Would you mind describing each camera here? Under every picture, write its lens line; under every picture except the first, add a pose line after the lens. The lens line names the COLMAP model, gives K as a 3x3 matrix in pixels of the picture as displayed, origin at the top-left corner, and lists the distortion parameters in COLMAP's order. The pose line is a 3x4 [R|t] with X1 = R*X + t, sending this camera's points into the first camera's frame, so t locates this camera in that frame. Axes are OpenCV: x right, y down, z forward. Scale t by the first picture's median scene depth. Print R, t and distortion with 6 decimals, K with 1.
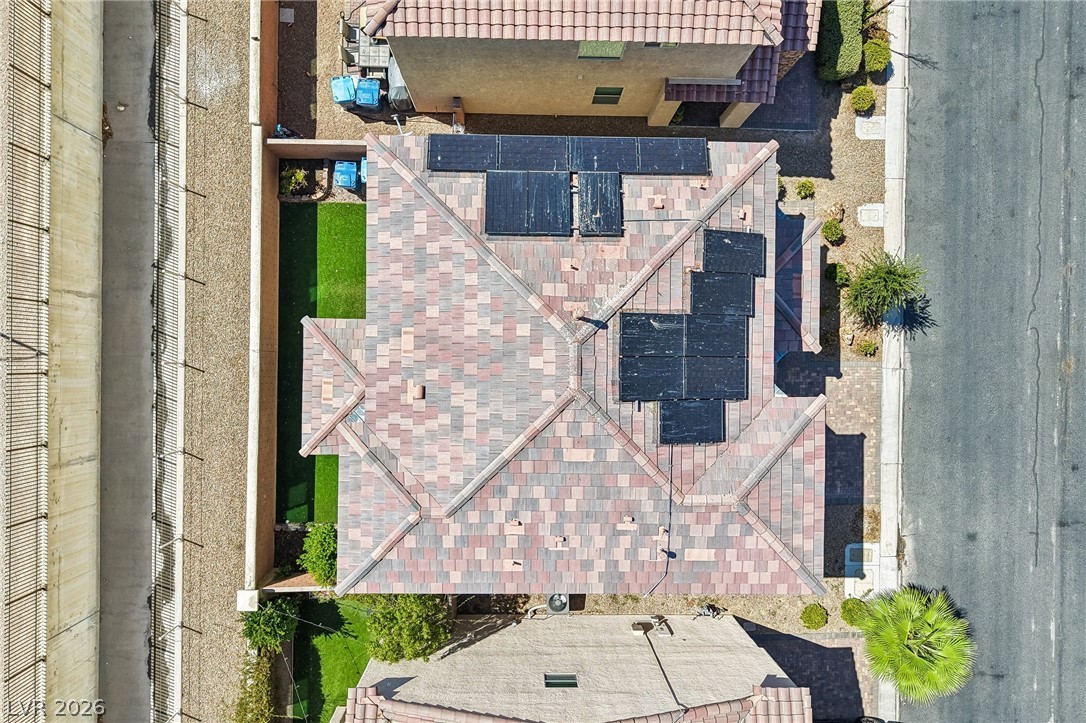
lens RADIAL K [[728.4, 0, 543.0], [0, 728.4, 361.5], [0, 0, 1]] dist [0.031553, -0.034533]
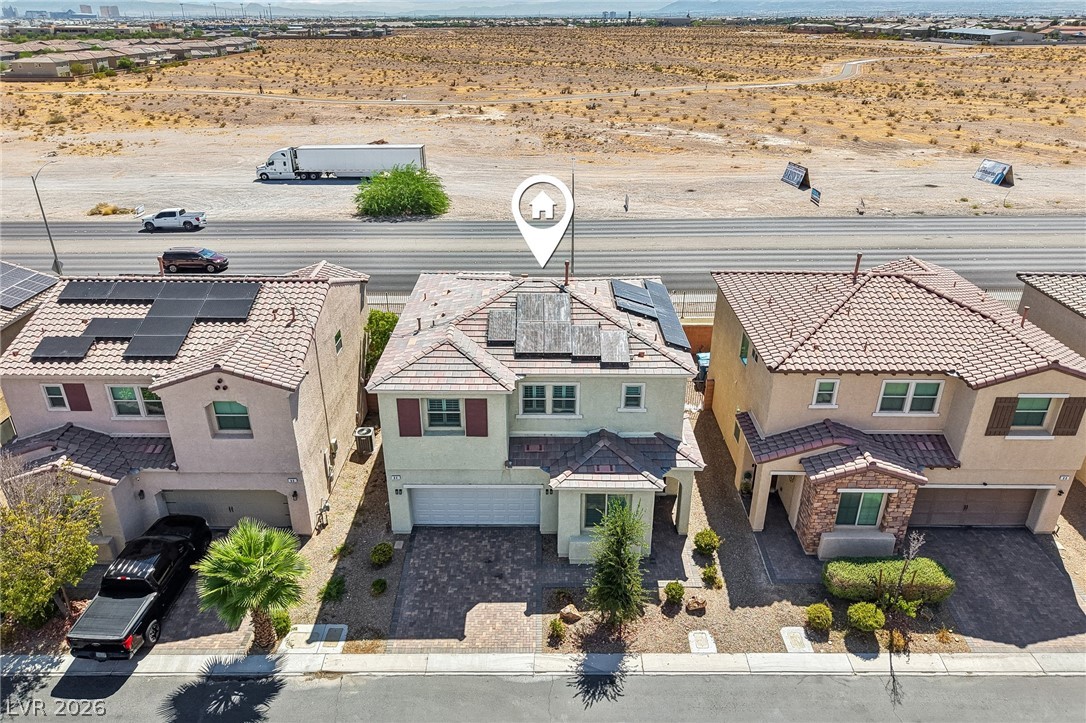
lens RADIAL K [[740.6, 0, 543.0], [0, 740.6, 361.5], [0, 0, 1]] dist [0.019194, -0.017760]
pose [[0.003714, 0.410720, -0.911754, 1.149141], [-0.999992, 0.002671, -0.002870, 0.000701], [0.001257, 0.911758, 0.410727, 0.297453]]
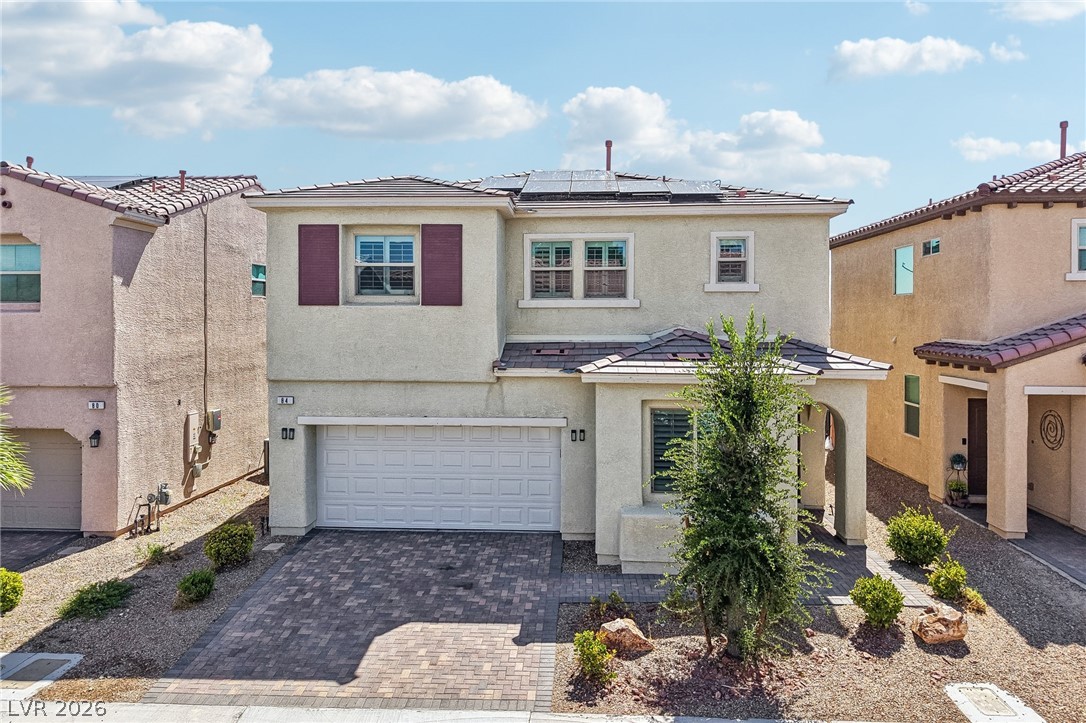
lens RADIAL K [[742.7, 0, 542.5], [0, 742.7, 326.4], [0, 0, 1]] dist [-0.000480, -0.000421]
pose [[-0.053812, -0.016091, -0.998421, 0.799668], [-0.998551, -0.000034, 0.053820, -0.013773], [-0.000900, 0.999871, -0.016066, 0.832234]]
